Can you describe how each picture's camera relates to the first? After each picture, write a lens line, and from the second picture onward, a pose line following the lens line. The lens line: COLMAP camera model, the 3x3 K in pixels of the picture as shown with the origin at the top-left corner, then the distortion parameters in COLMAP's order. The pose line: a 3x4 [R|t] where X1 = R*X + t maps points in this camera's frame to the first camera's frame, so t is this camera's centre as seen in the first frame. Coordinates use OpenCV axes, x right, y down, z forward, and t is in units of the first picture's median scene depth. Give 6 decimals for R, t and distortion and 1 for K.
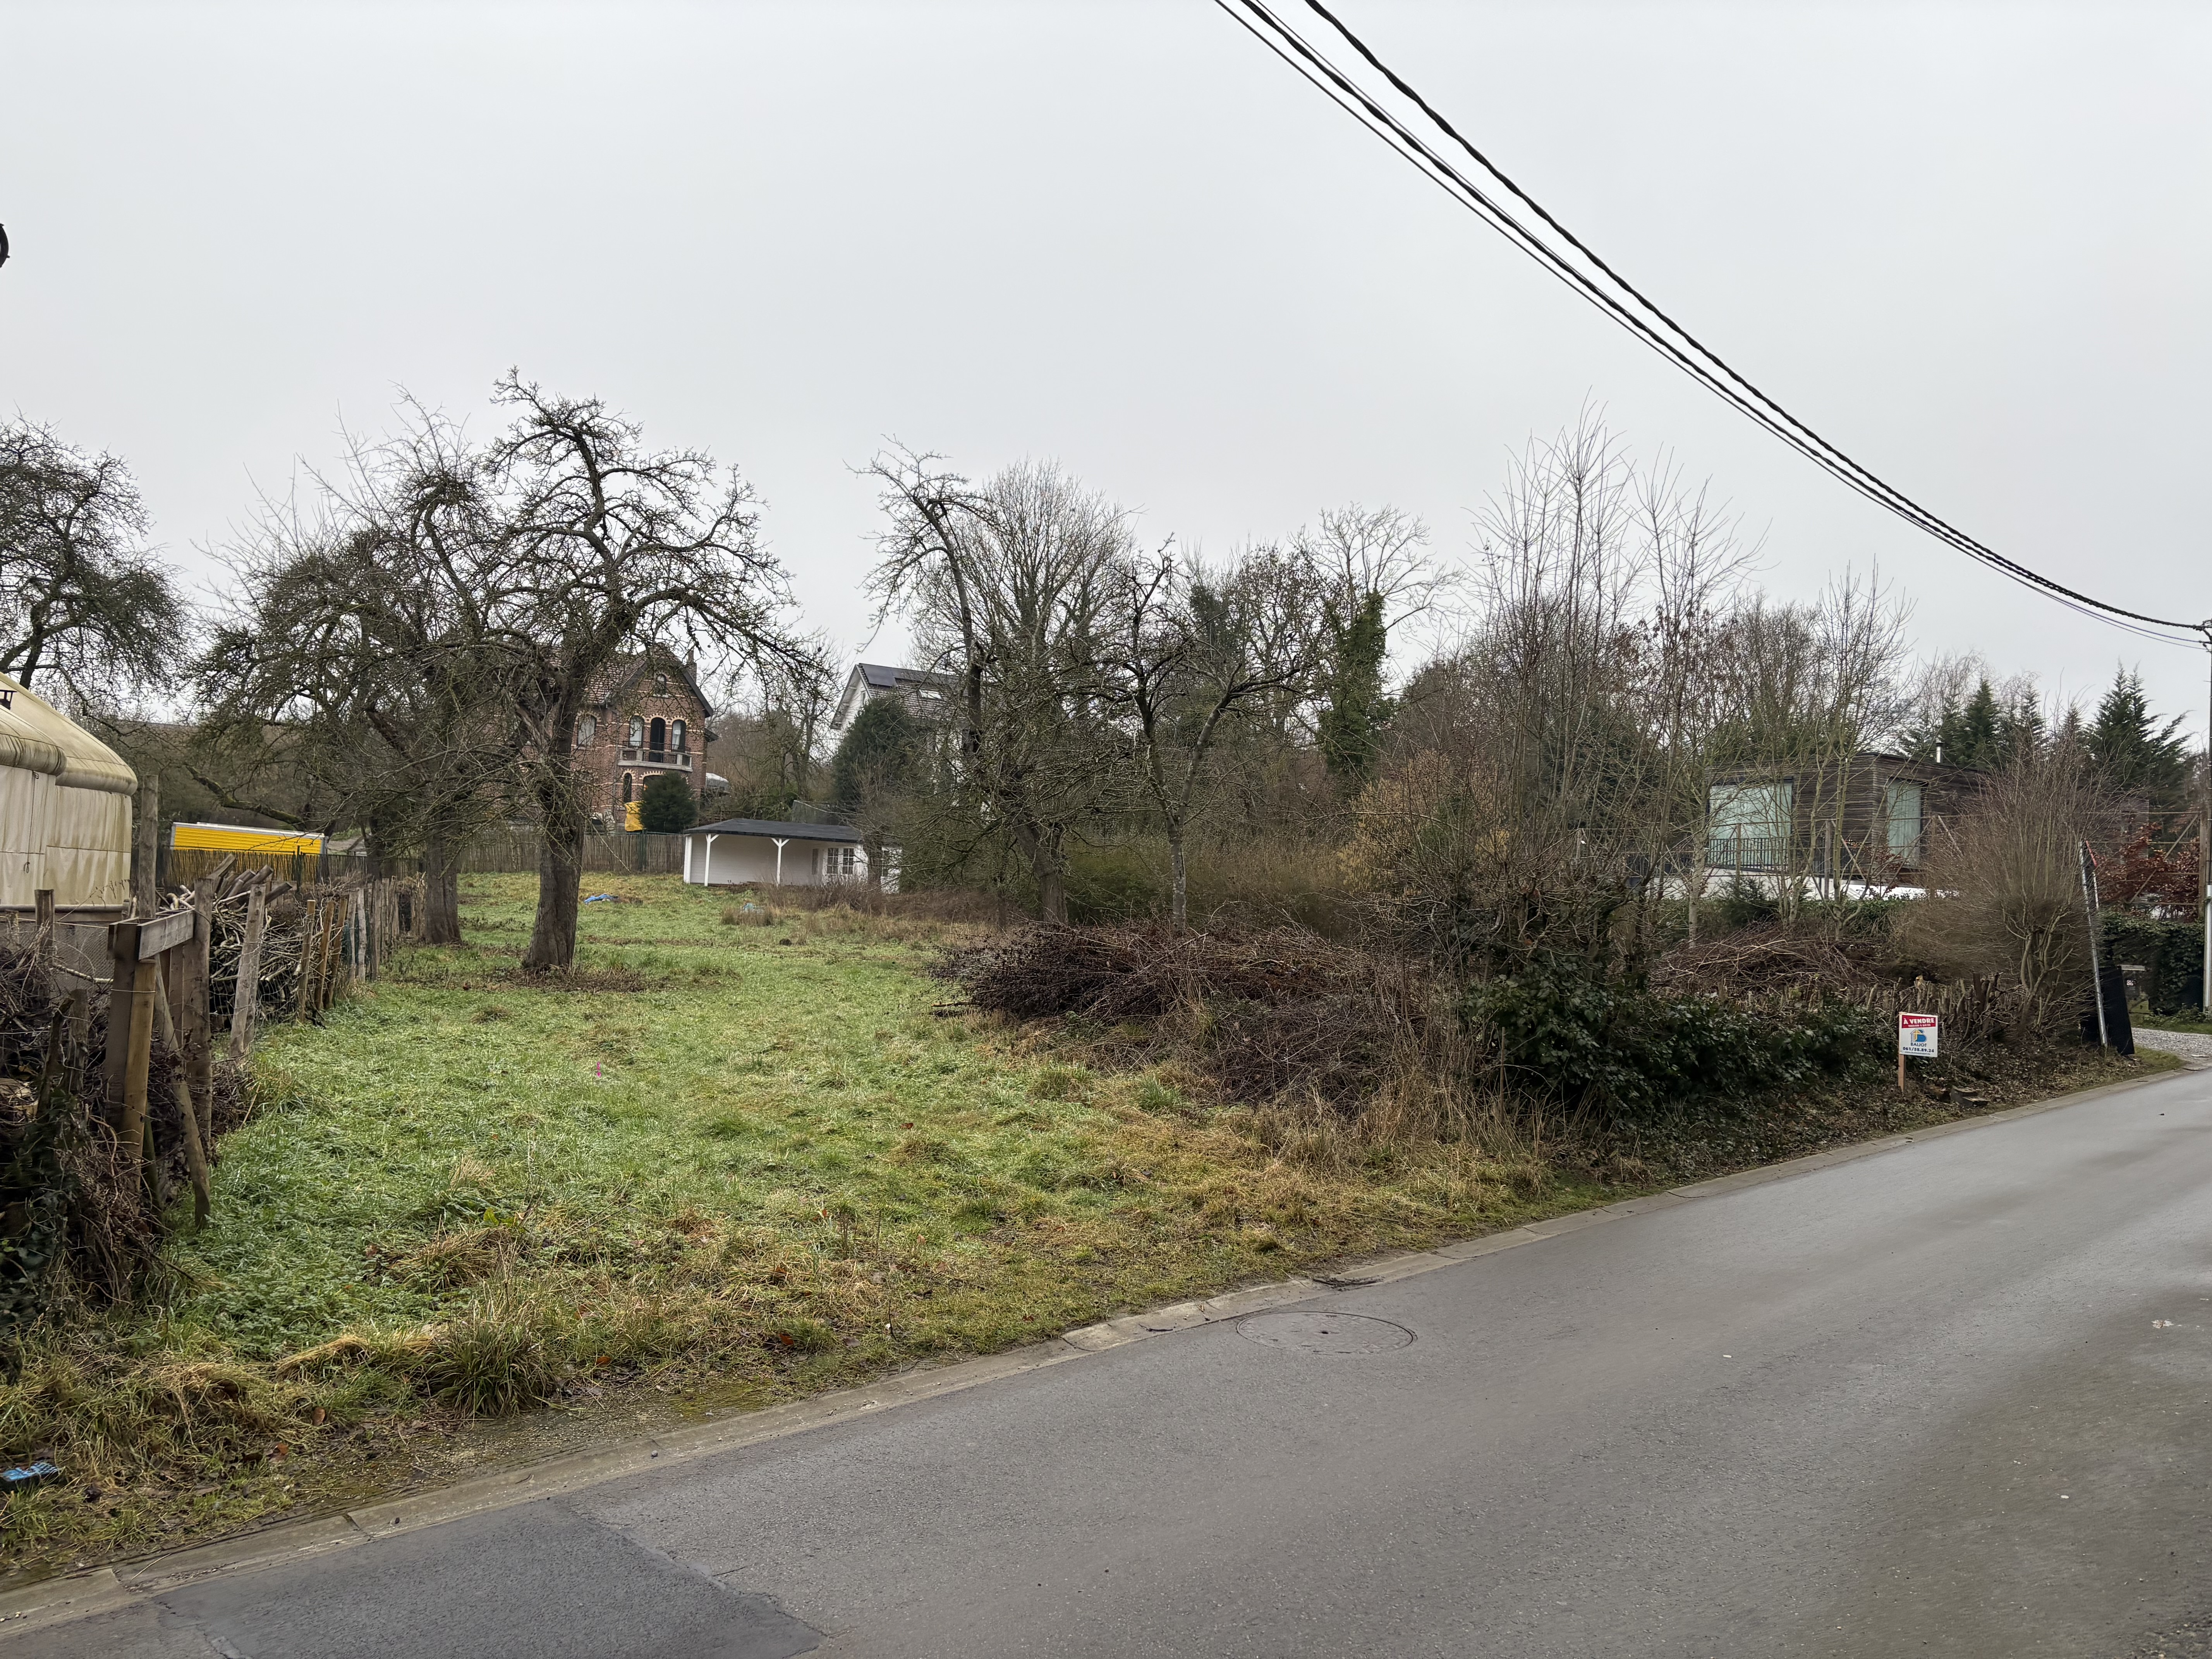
lens RADIAL K [[1664.6, 0, 1103.7], [0, 1664.6, 846.7], [0, 0, 1]] dist [0.063733, -0.062645]
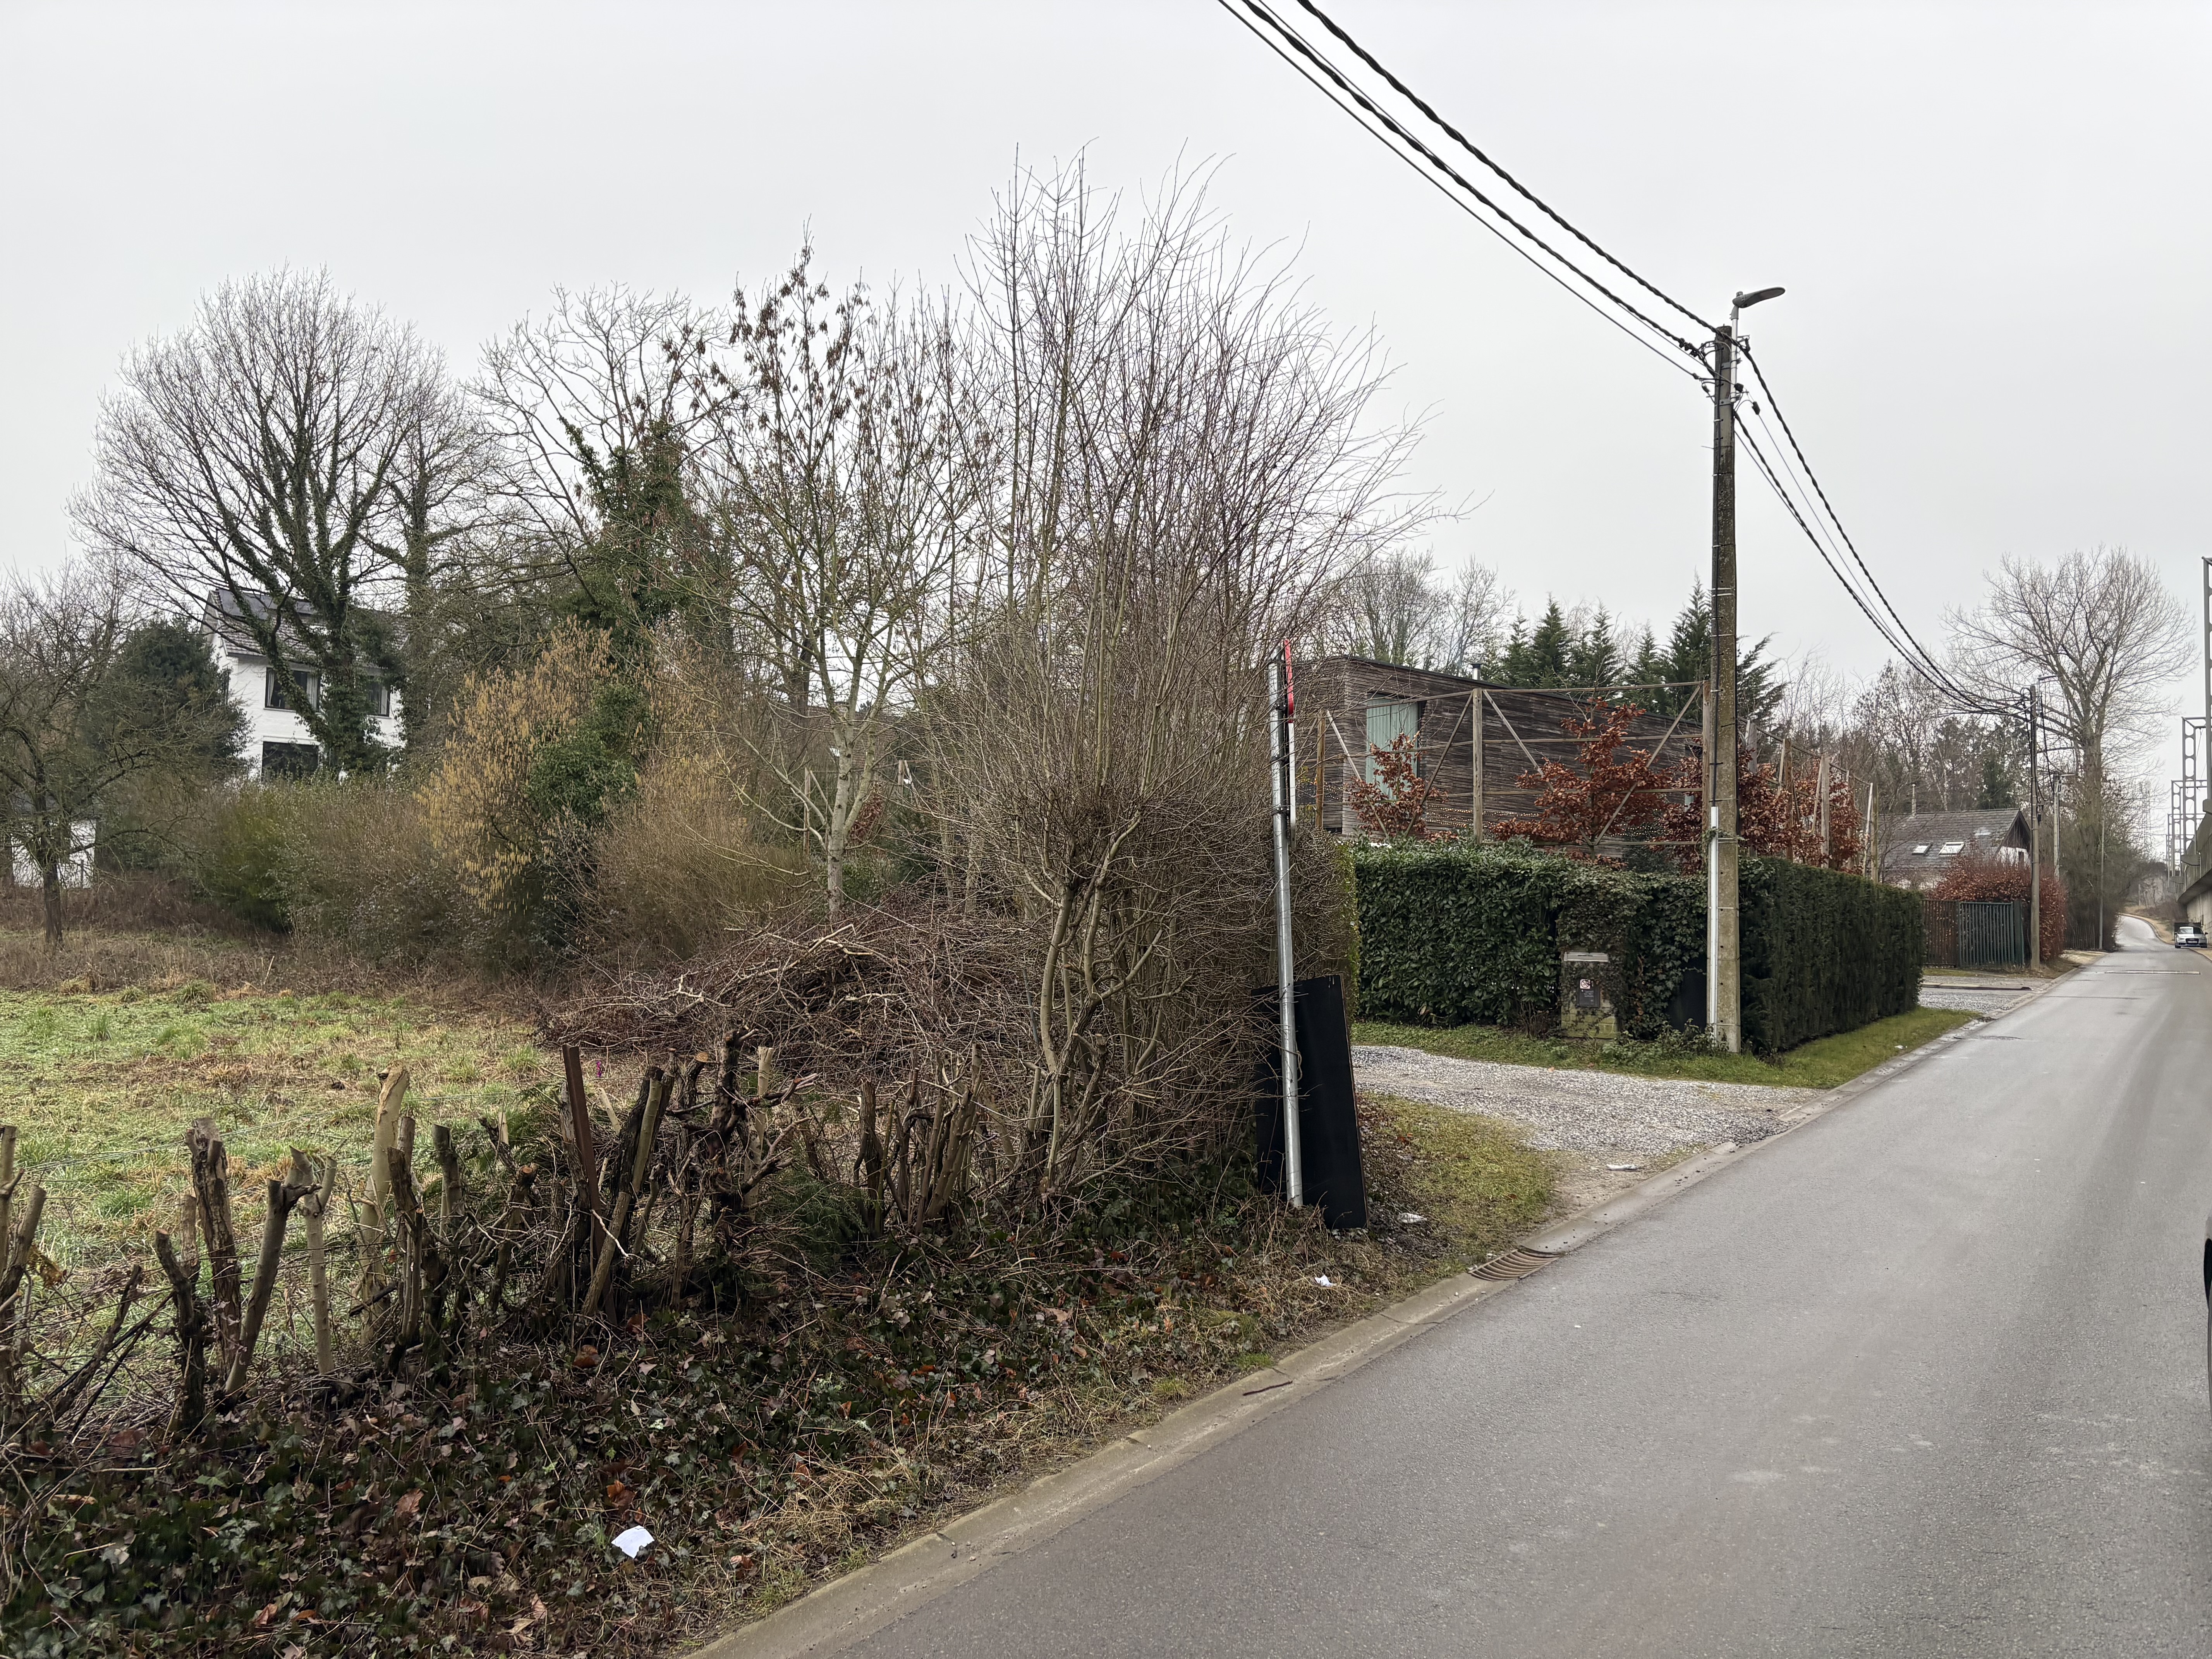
lens RADIAL K [[1664.6, 0, 1121.3], [0, 1664.6, 850.8], [0, 0, 1]] dist [0.063733, -0.062645]
pose [[0.984797, -0.017814, 0.172791, 0.460073], [0.016705, 0.999829, 0.007873, 0.037759], [-0.172901, -0.004867, 0.984927, 0.613563]]
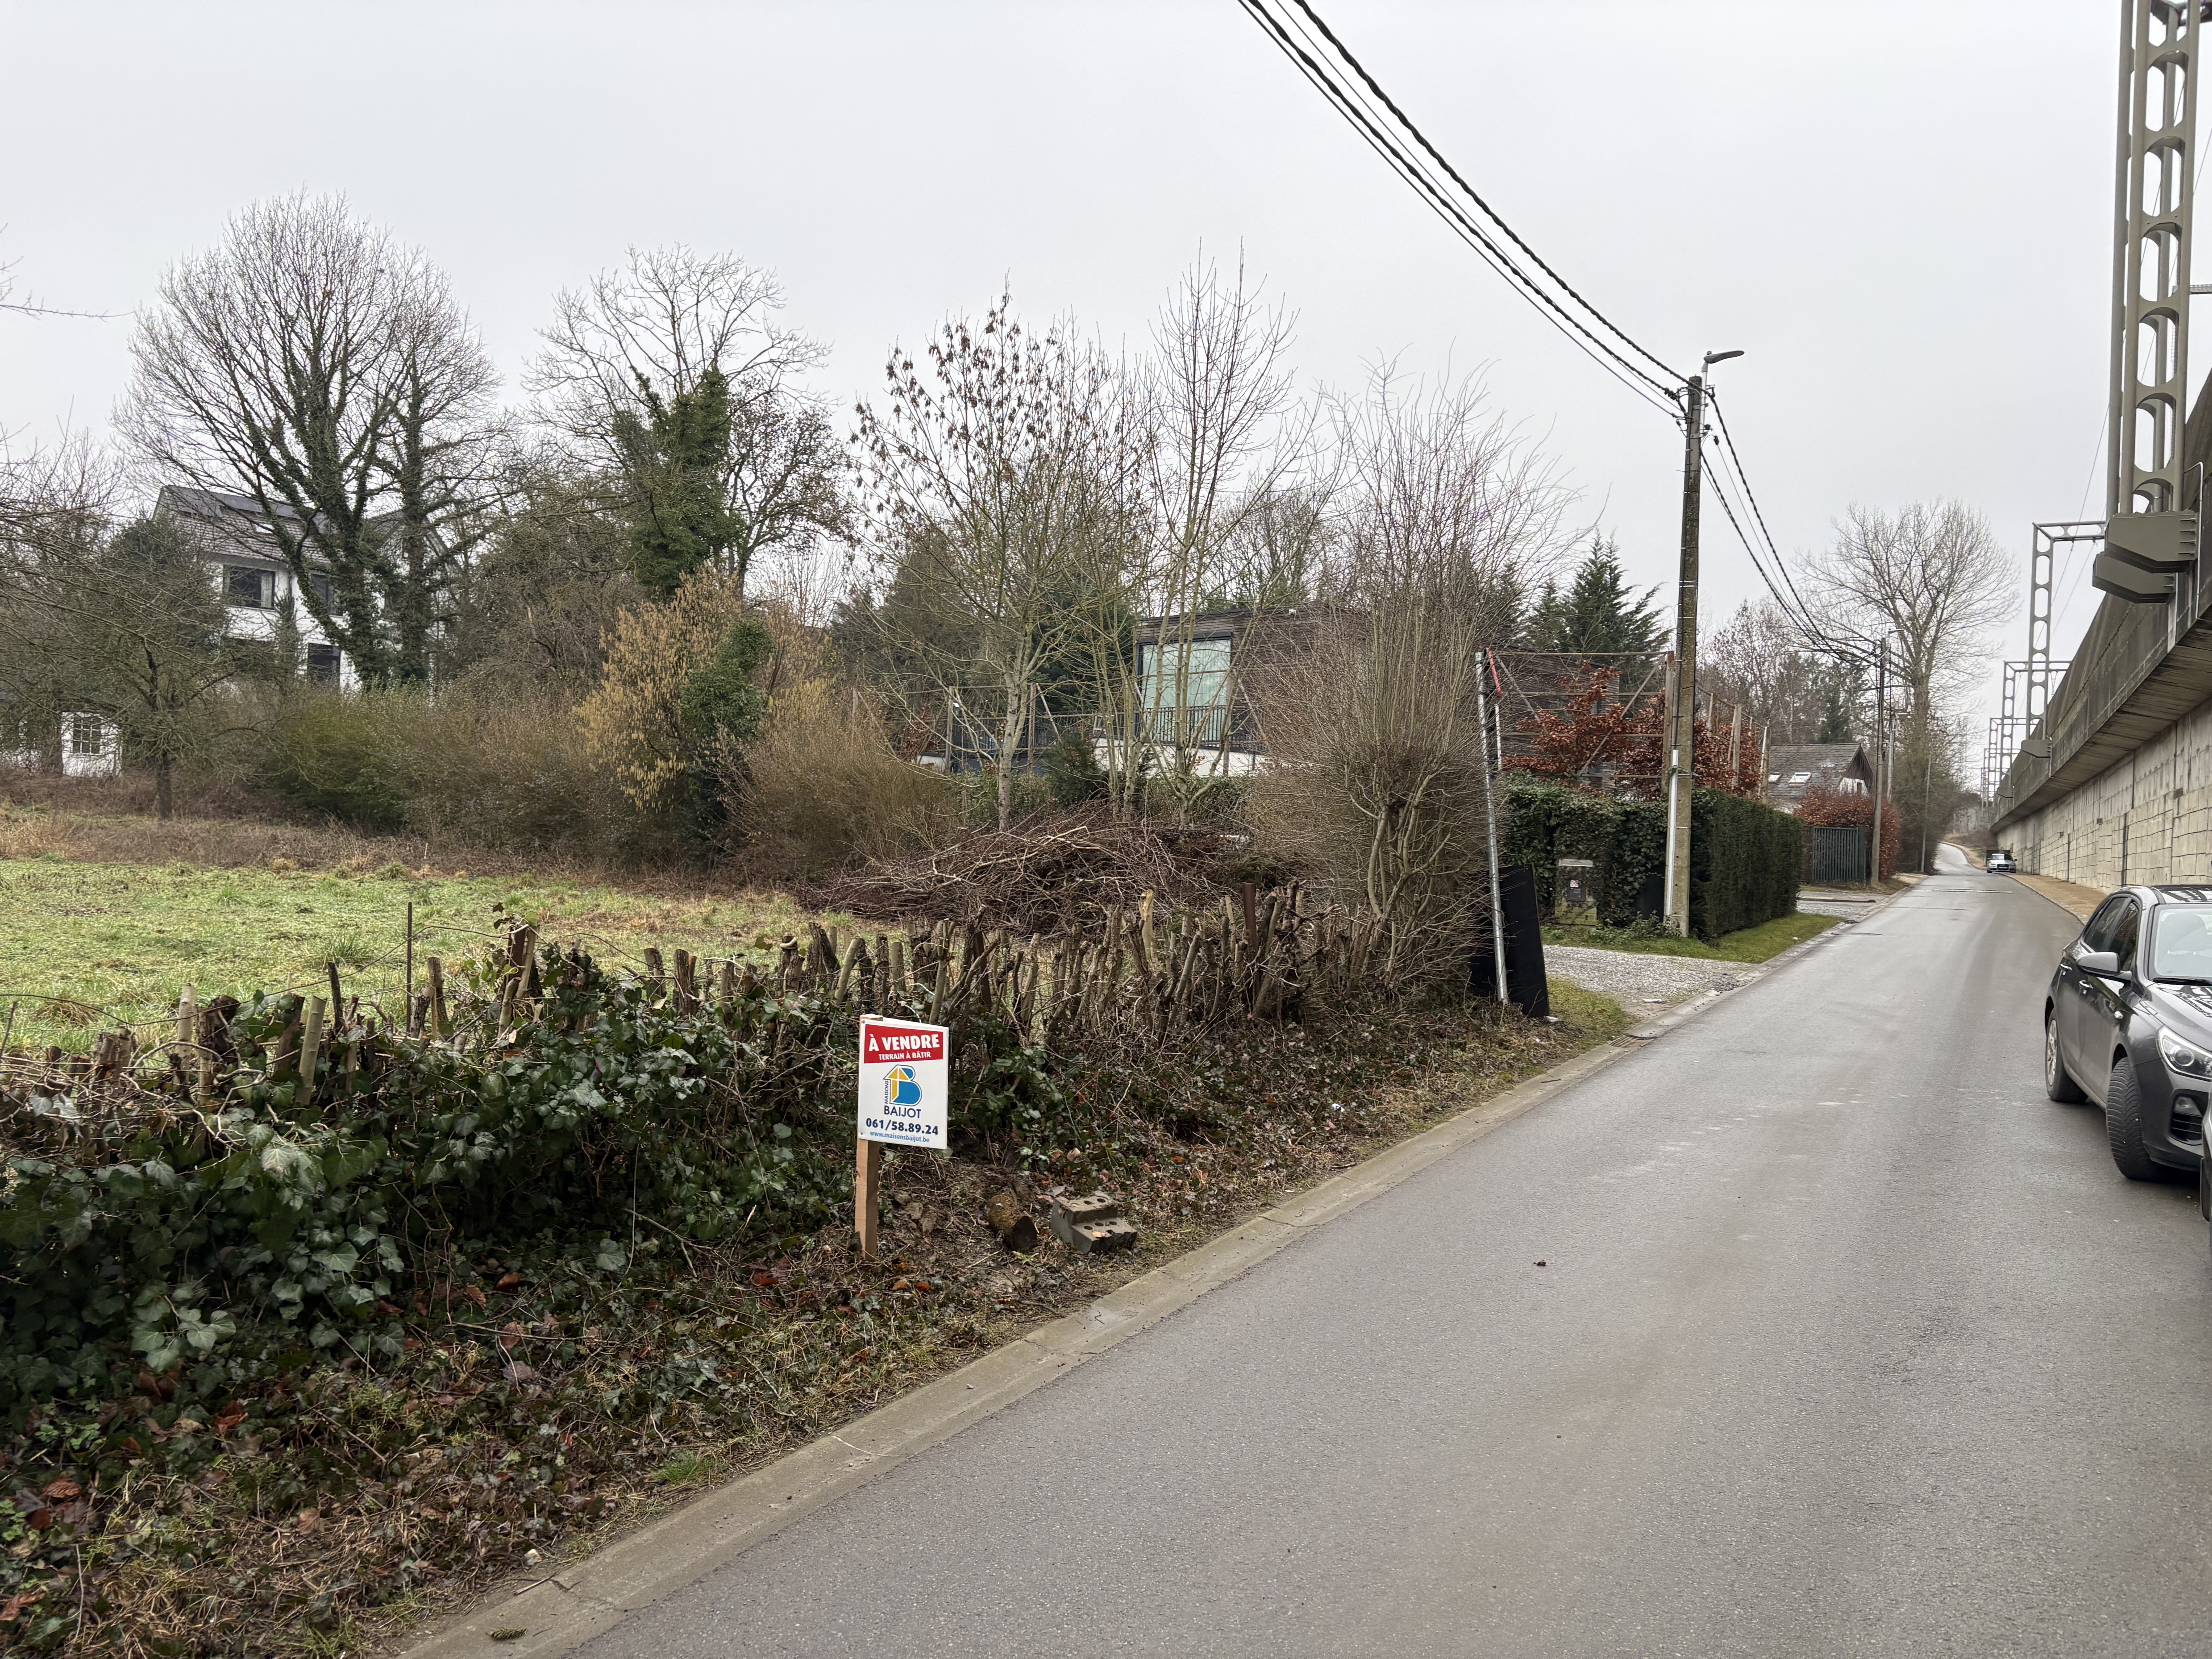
lens RADIAL K [[1664.6, 0, 1097.9], [0, 1664.6, 835.7], [0, 0, 1]] dist [0.063733, -0.062645]
pose [[0.969830, -0.005877, 0.243711, 0.294953], [-0.007293, 0.998563, 0.053099, 0.029461], [-0.243673, -0.053274, 0.968393, 0.447740]]
